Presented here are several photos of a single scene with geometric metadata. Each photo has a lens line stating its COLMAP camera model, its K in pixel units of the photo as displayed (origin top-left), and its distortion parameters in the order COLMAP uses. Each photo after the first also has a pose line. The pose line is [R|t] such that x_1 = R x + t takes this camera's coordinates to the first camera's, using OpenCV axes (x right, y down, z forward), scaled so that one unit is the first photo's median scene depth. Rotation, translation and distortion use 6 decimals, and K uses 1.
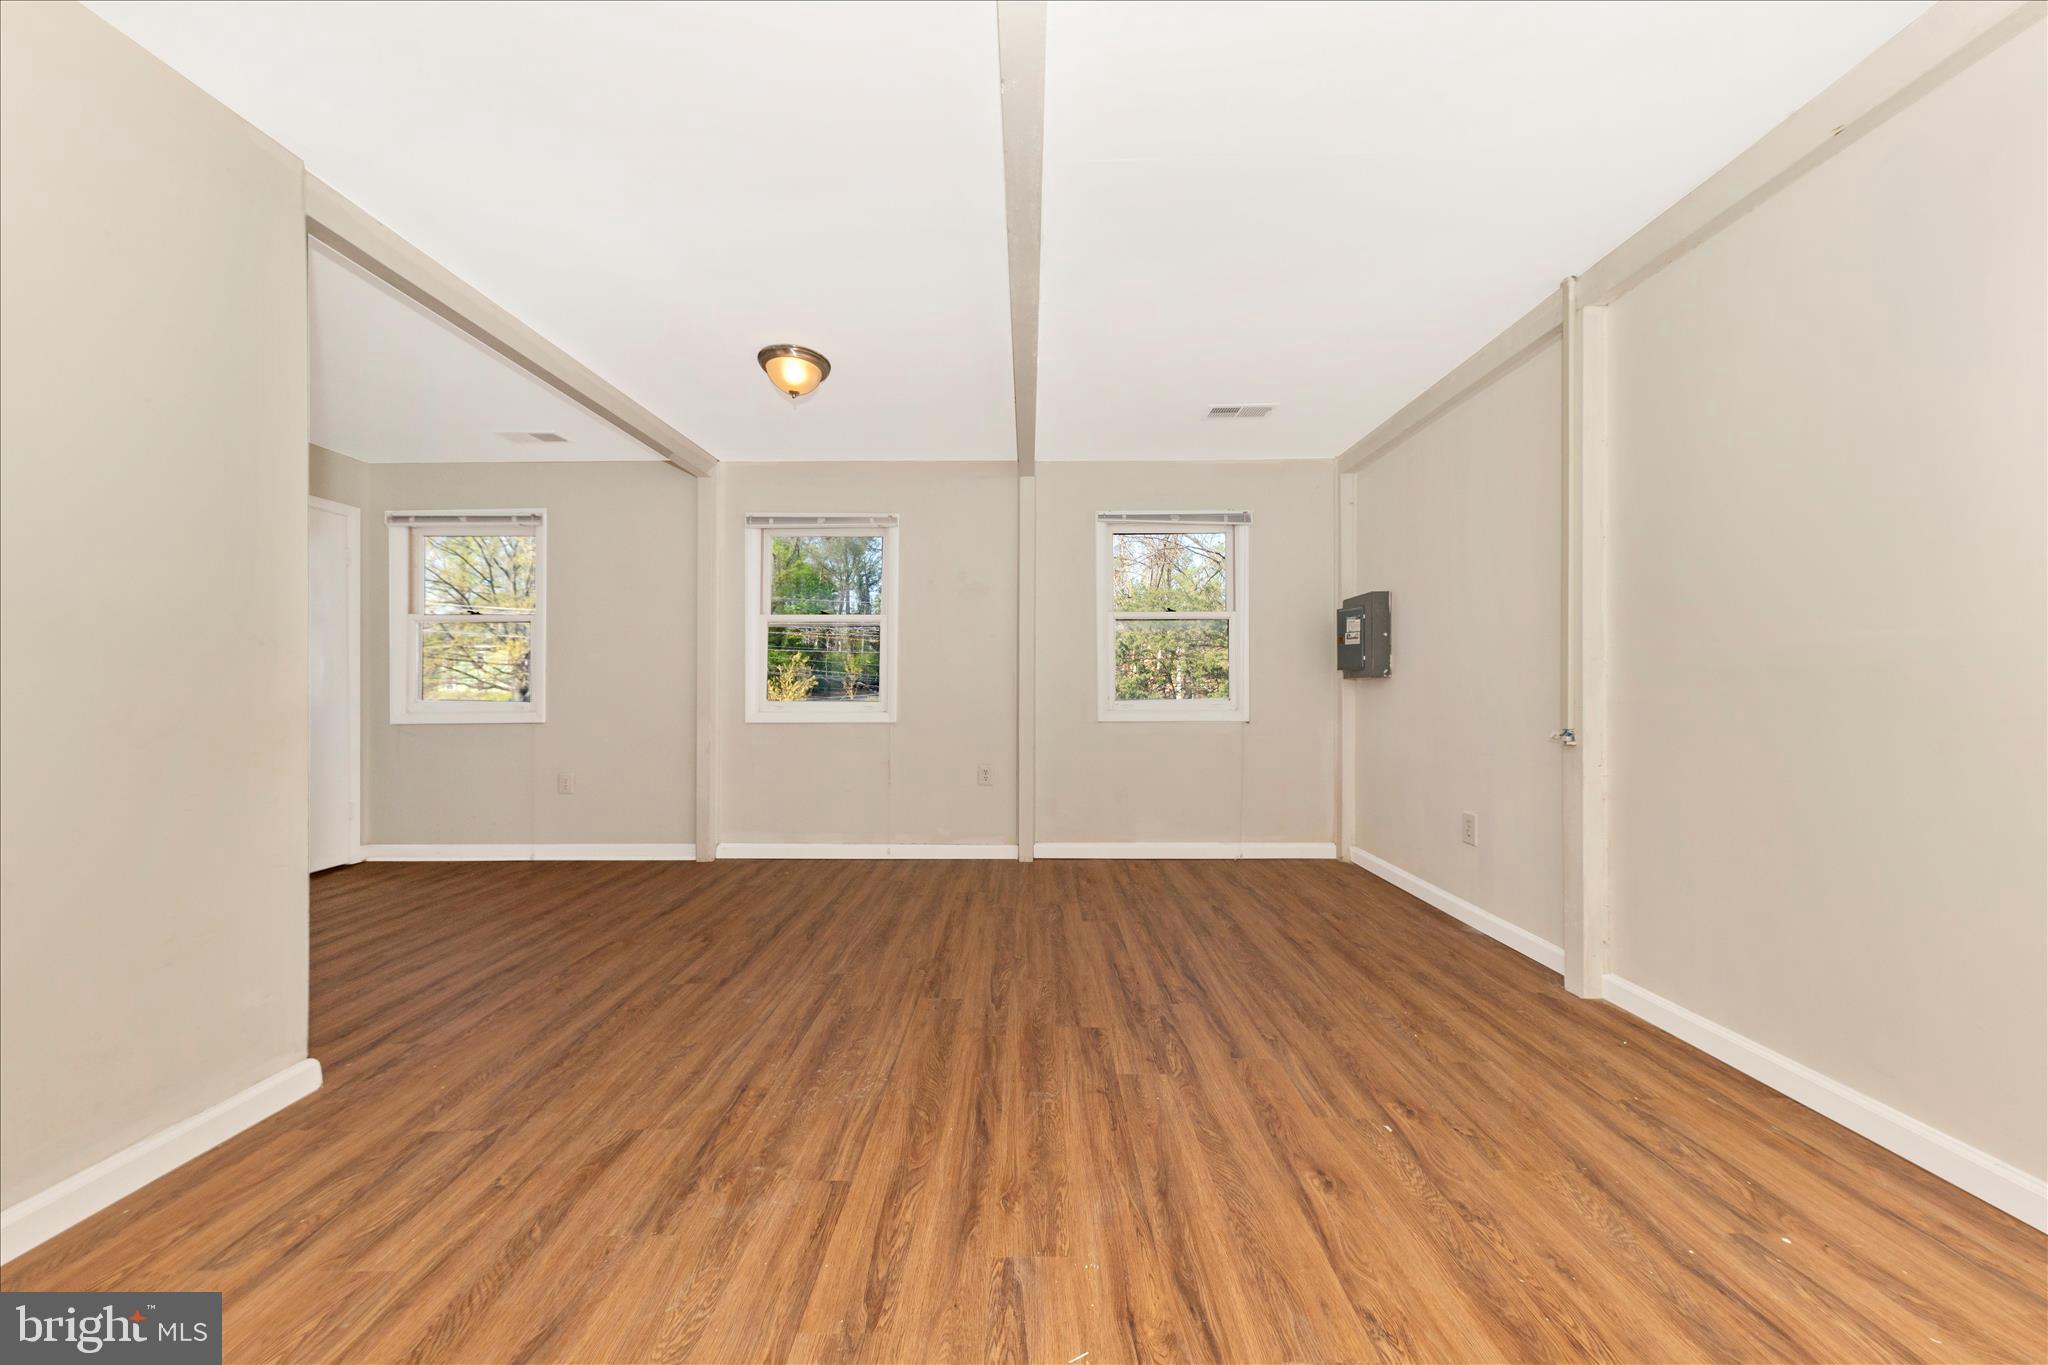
lens RADIAL K [[701.5, 0, 1014.8], [0, 701.5, 679.9], [0, 0, 1]] dist [0.019474, -0.003325]
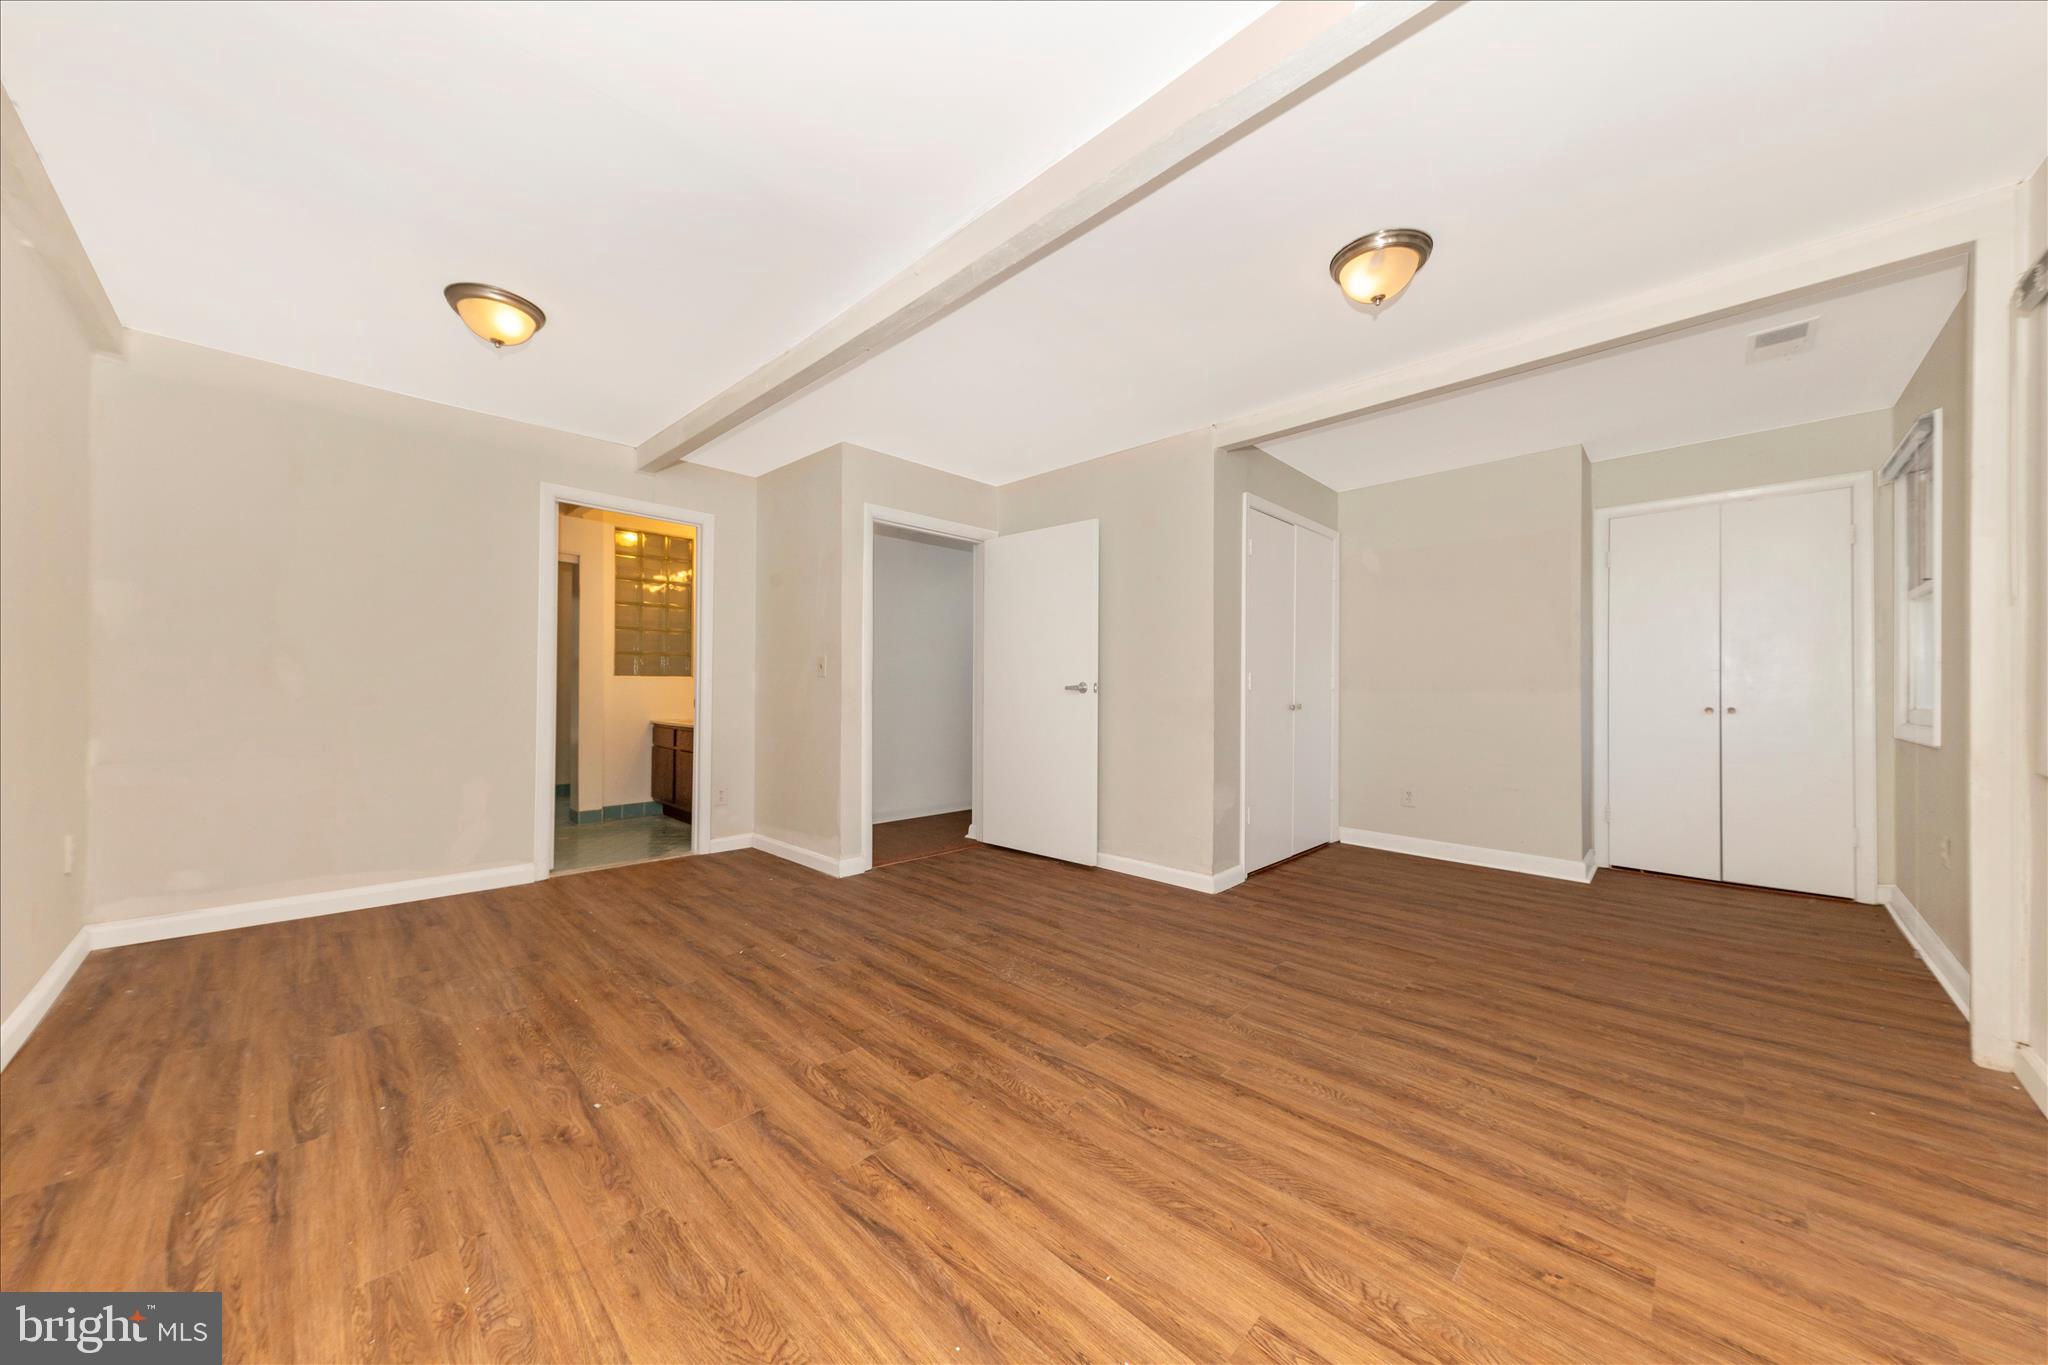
lens RADIAL K [[701.5, 0, 1040.1], [0, 701.5, 685.1], [0, 0, 1]] dist [0.019474, -0.003325]
pose [[-0.676187, -0.004181, -0.736718, 0.691223], [0.006211, 0.999916, -0.011376, 0.017560], [0.736704, -0.012268, -0.676104, 1.771797]]
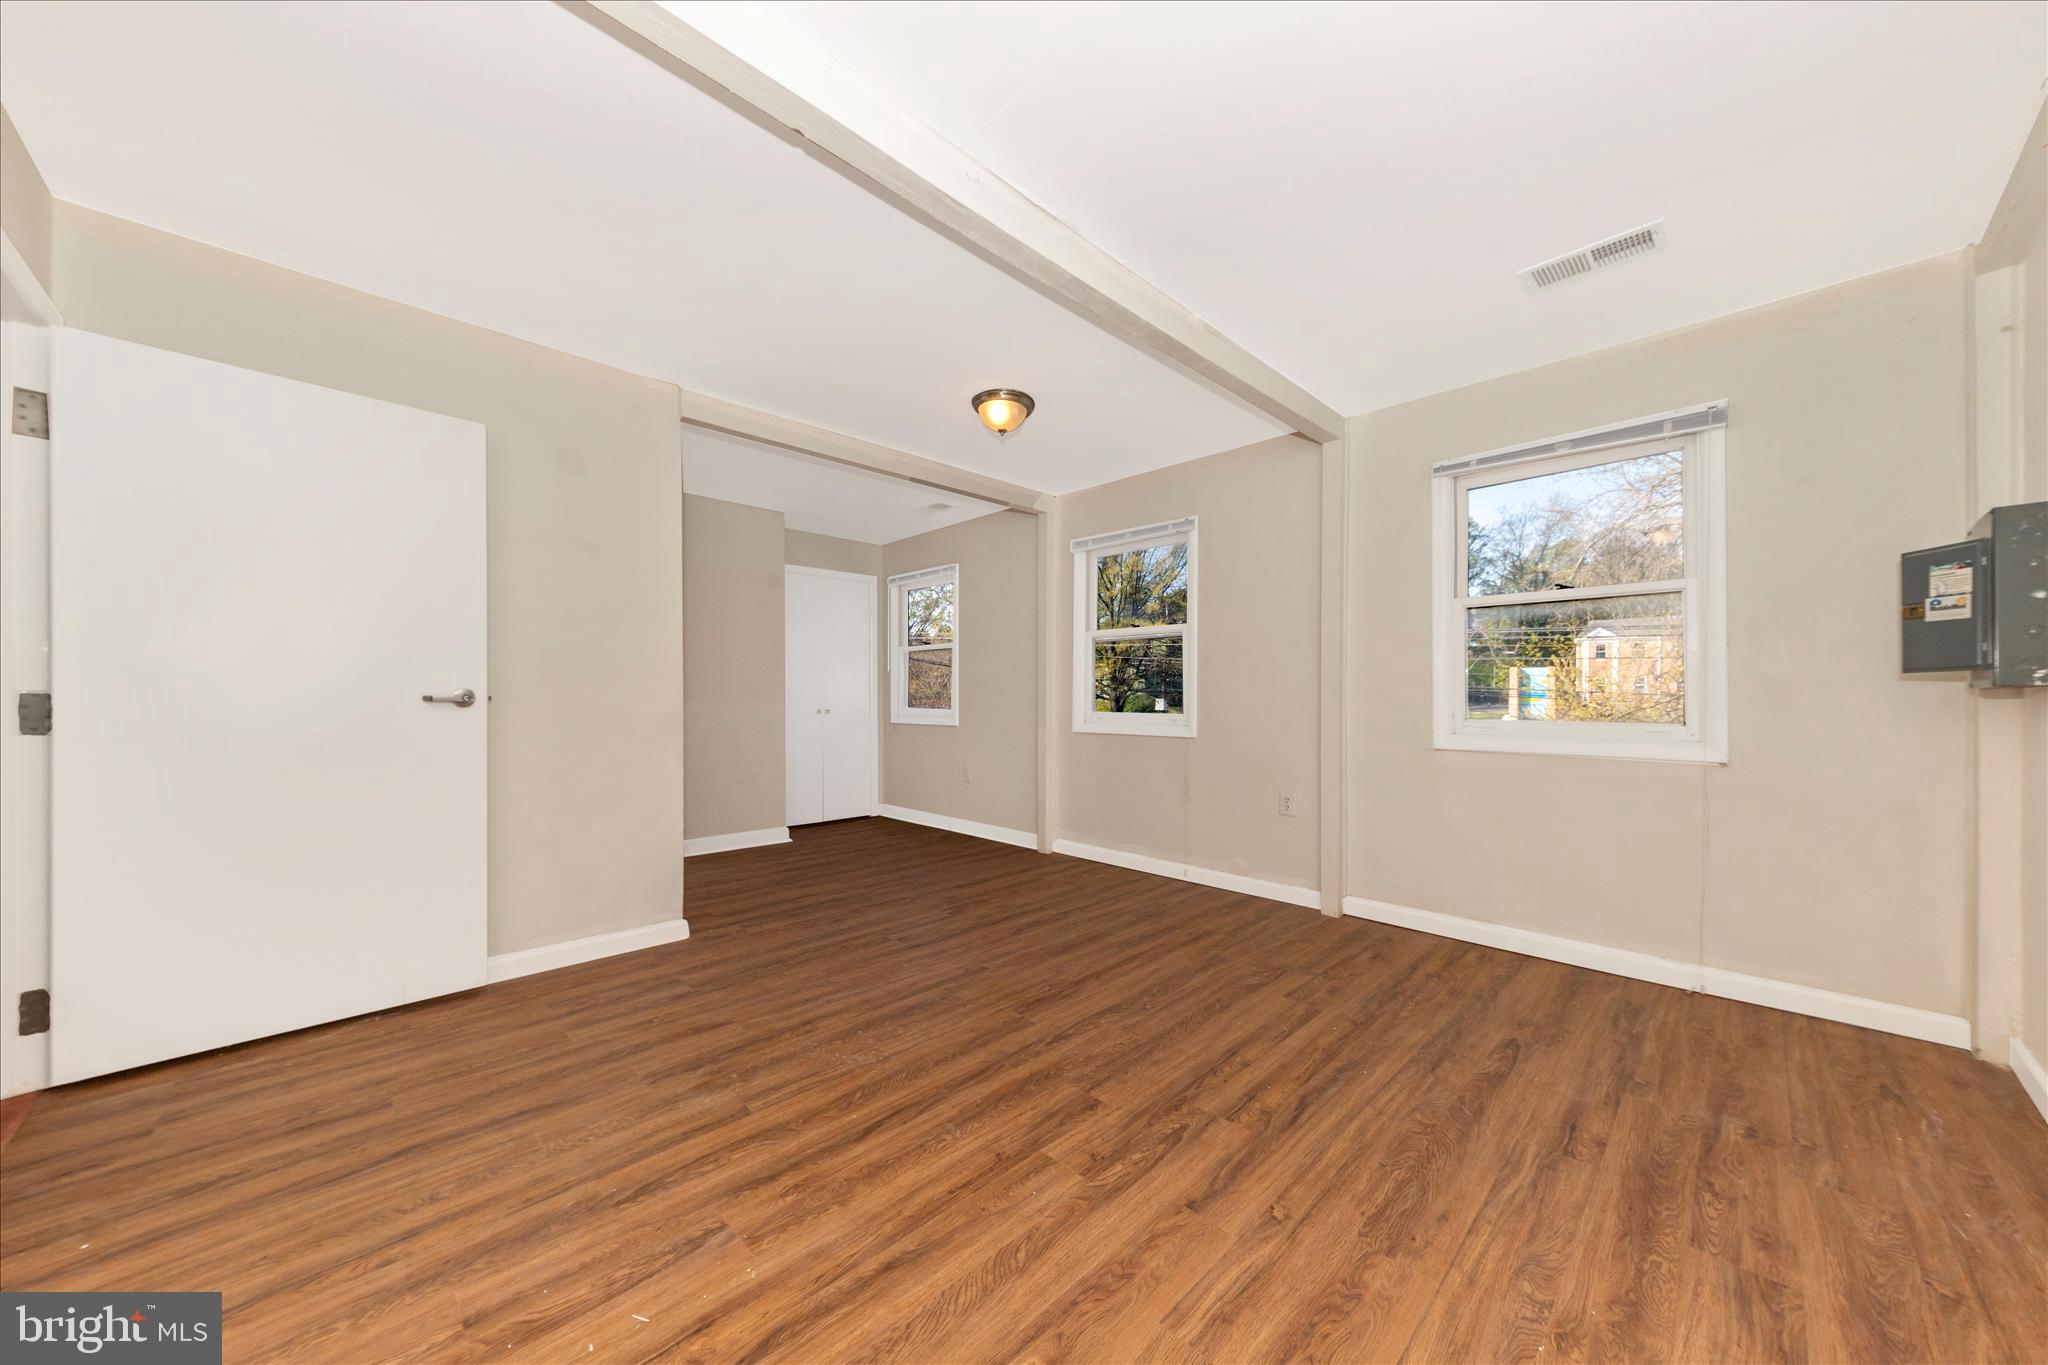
lens RADIAL K [[701.5, 0, 1019.7], [0, 701.5, 697.0], [0, 0, 1]] dist [0.019474, -0.003325]
pose [[0.713598, 0.003646, -0.700546, 0.672179], [0.003566, 0.999955, 0.008836, -0.007549], [0.700547, -0.008804, 0.713552, 0.333935]]
